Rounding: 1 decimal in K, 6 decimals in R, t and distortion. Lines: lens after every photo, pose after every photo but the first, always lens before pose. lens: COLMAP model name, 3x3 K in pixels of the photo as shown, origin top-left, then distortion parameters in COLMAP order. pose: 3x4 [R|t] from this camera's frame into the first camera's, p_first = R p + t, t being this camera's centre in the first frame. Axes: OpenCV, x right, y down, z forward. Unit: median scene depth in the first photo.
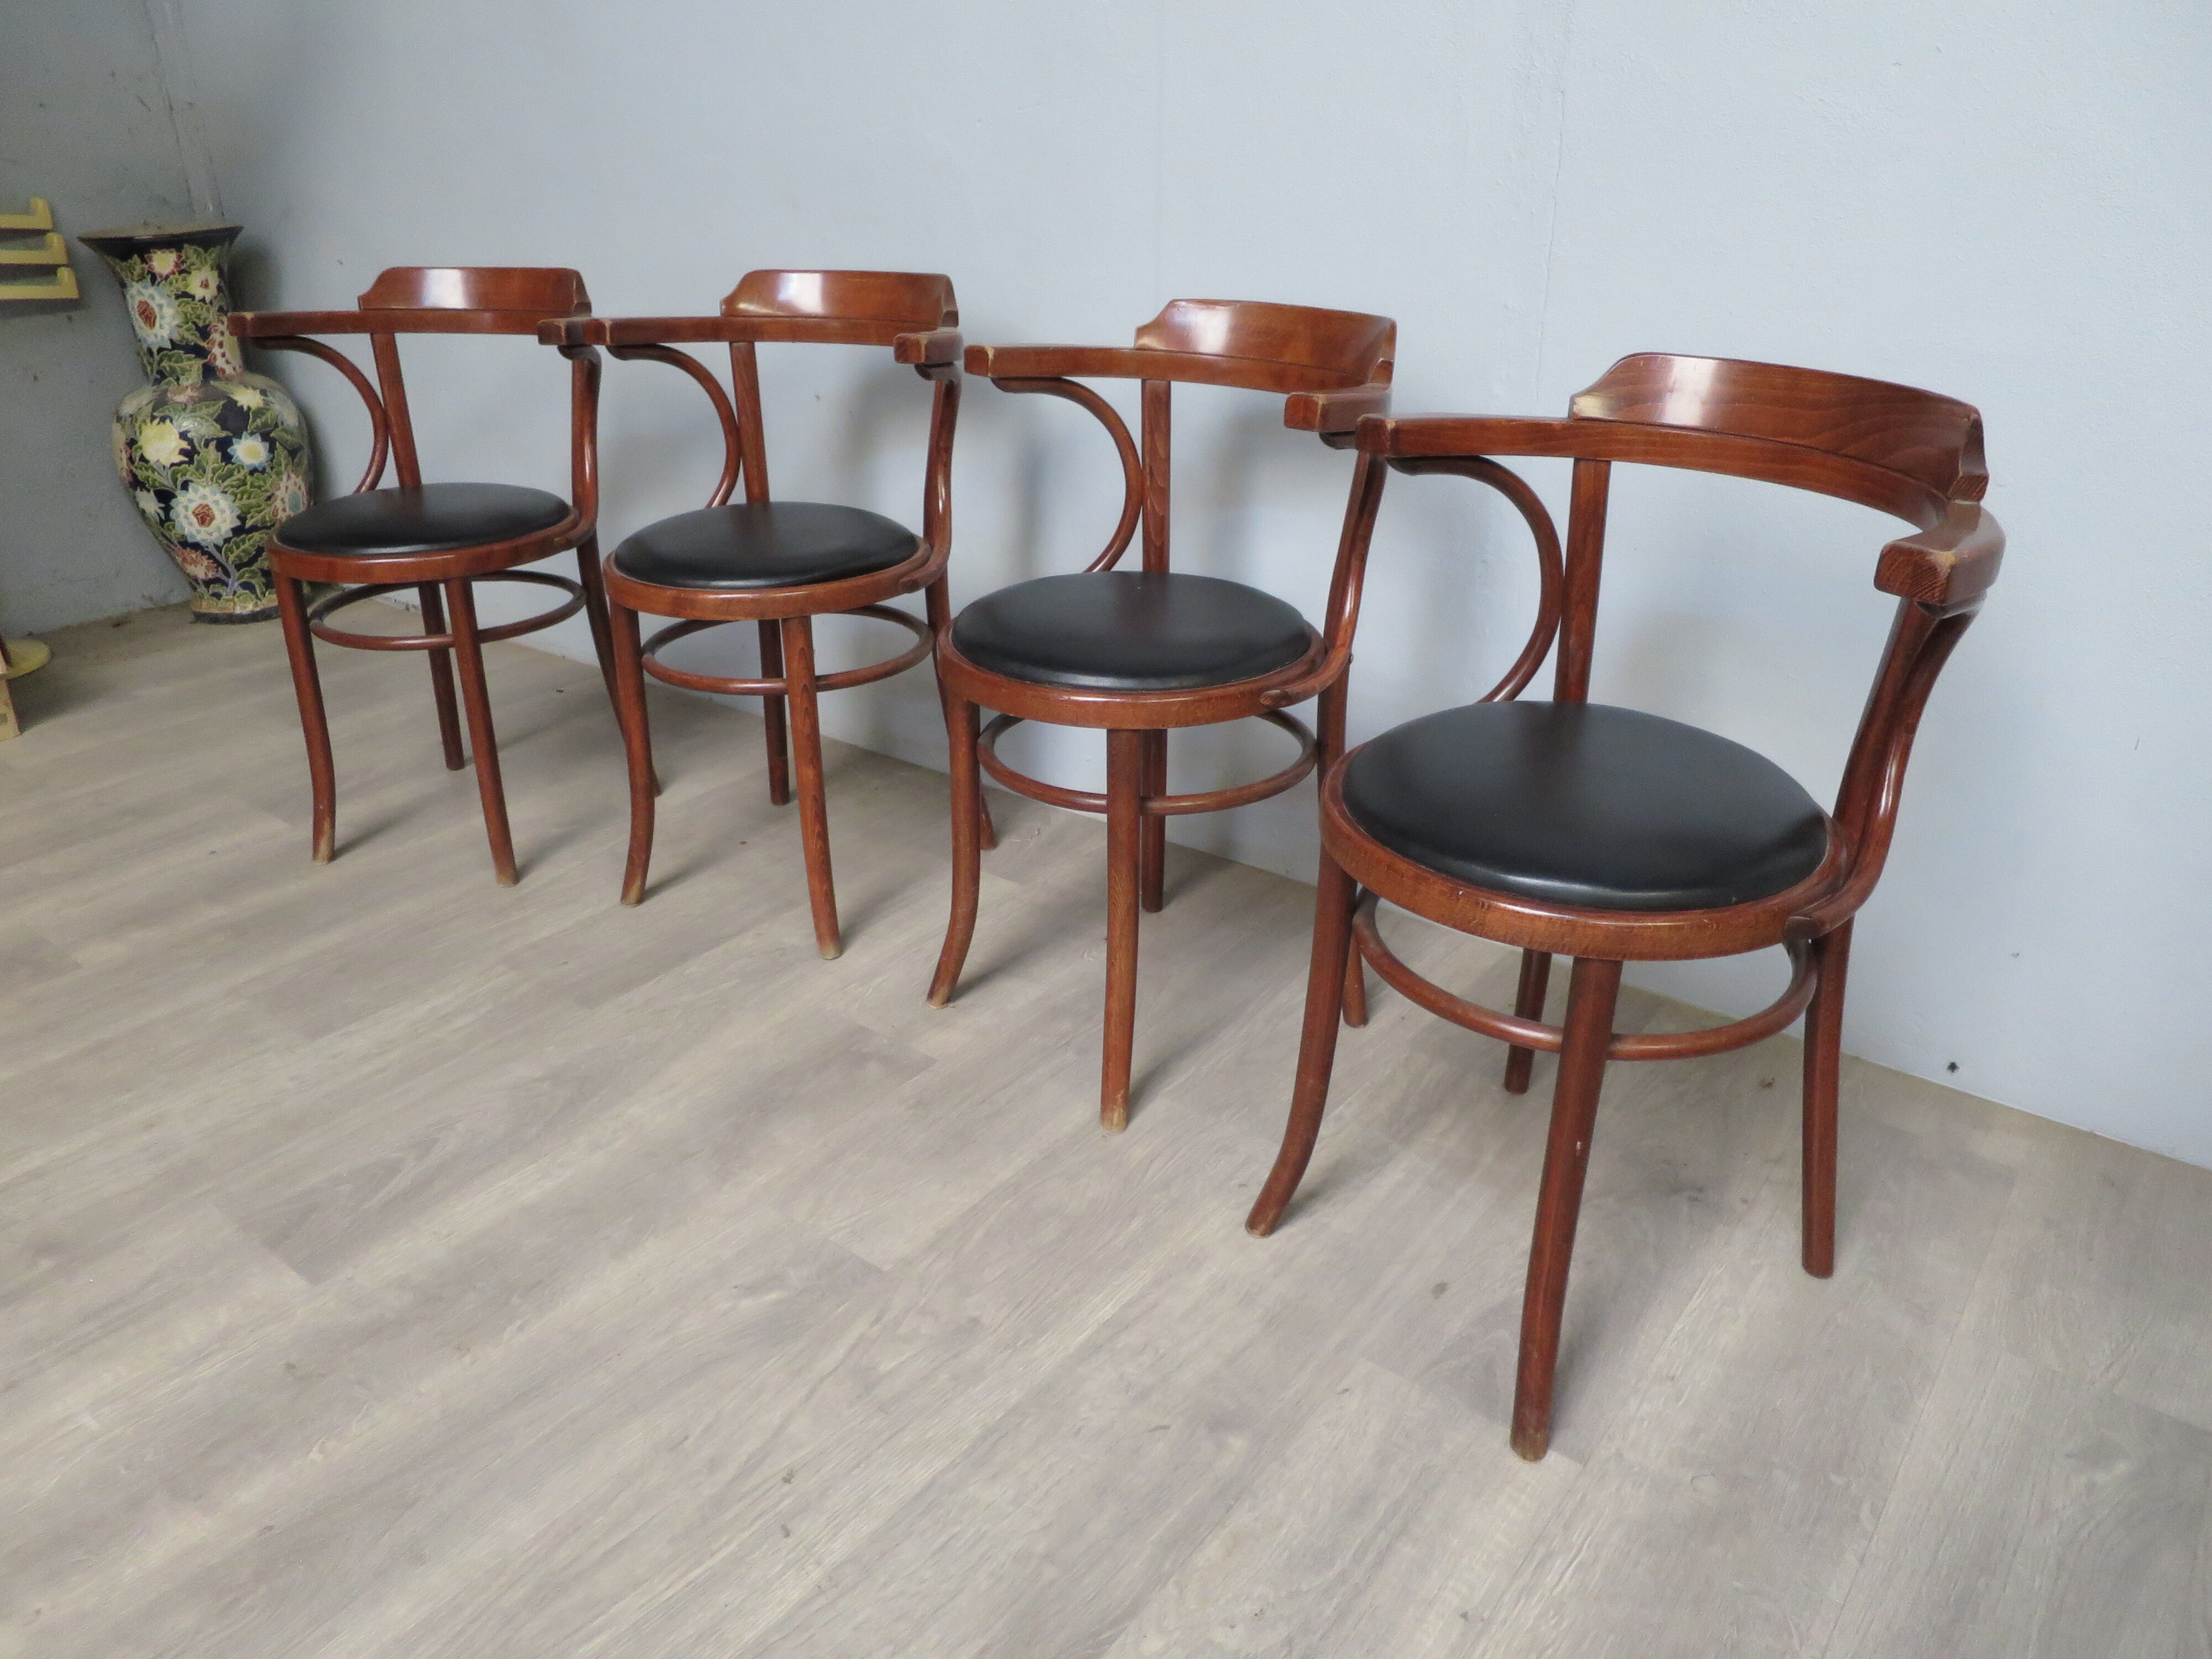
lens RADIAL K [[1583.6, 0, 1109.2], [0, 1583.6, 844.5], [0, 0, 1]] dist [-0.039880, 0.006829]
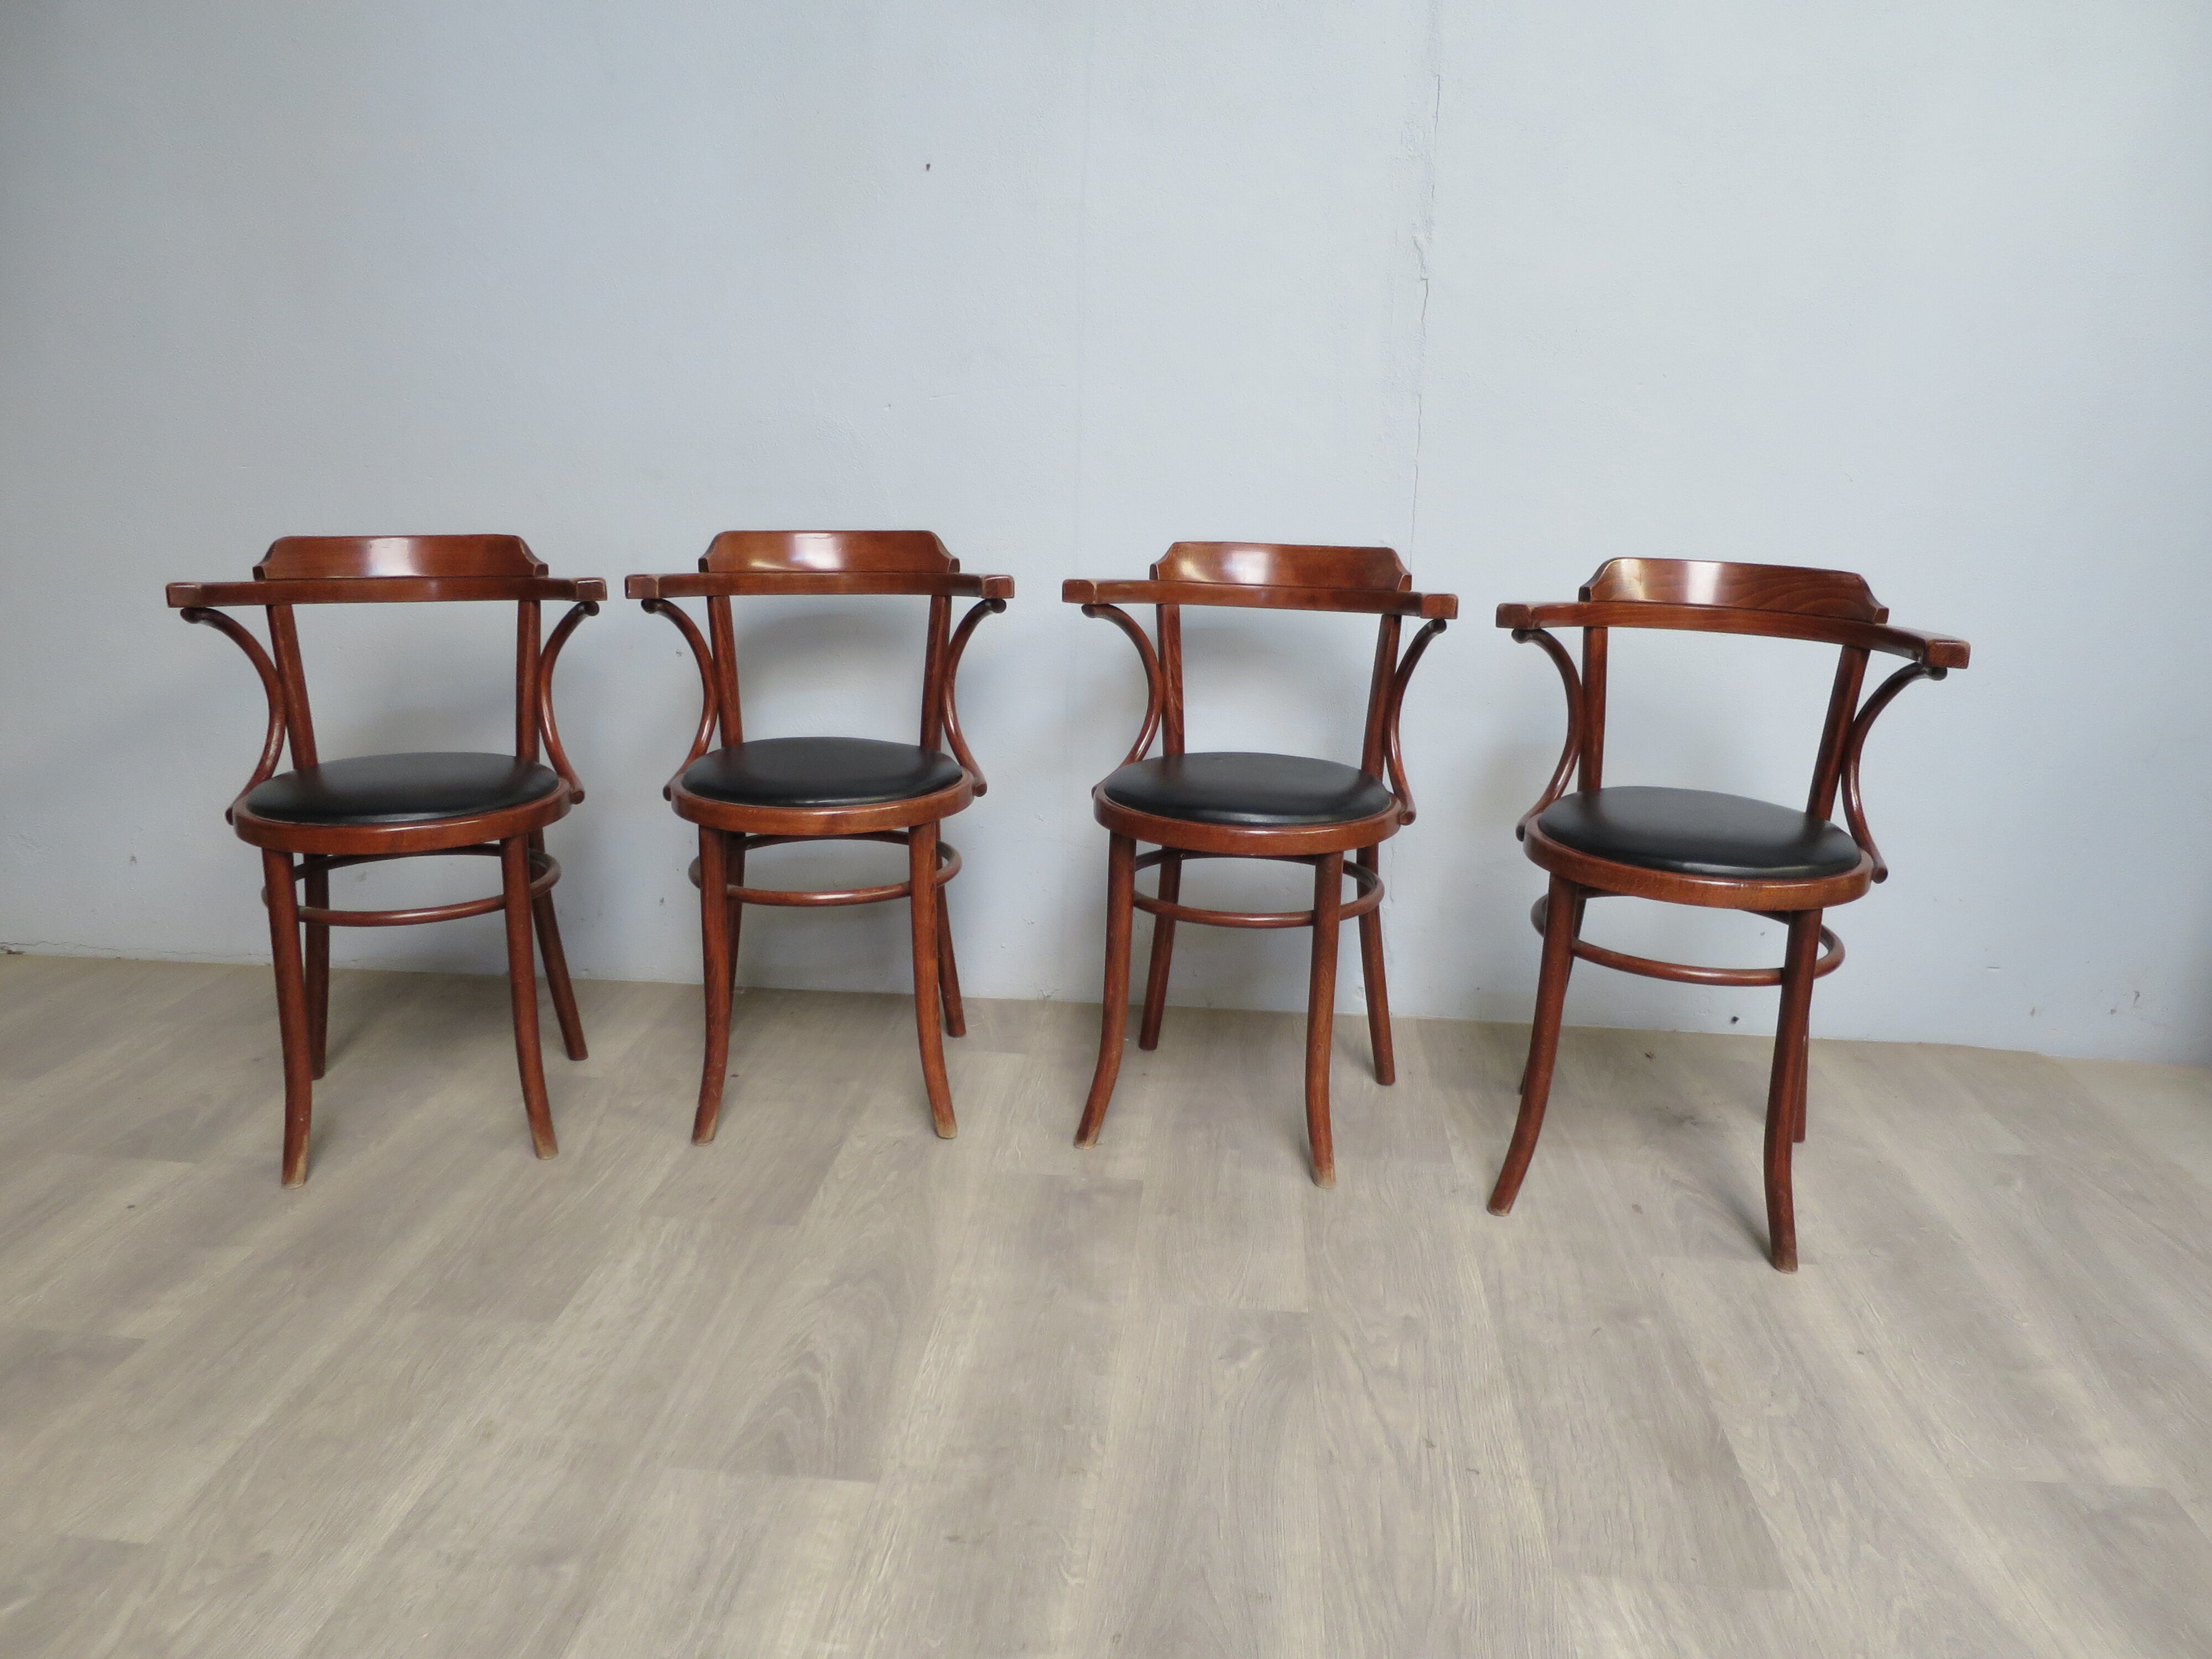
lens RADIAL K [[1583.6, 0, 1108.7], [0, 1583.6, 827.2], [0, 0, 1]] dist [-0.039880, 0.006829]
pose [[0.841254, -0.111010, 0.529120, -0.868475], [0.205123, 0.971052, -0.122400, 0.028151], [-0.500216, 0.211505, 0.839673, -0.008318]]
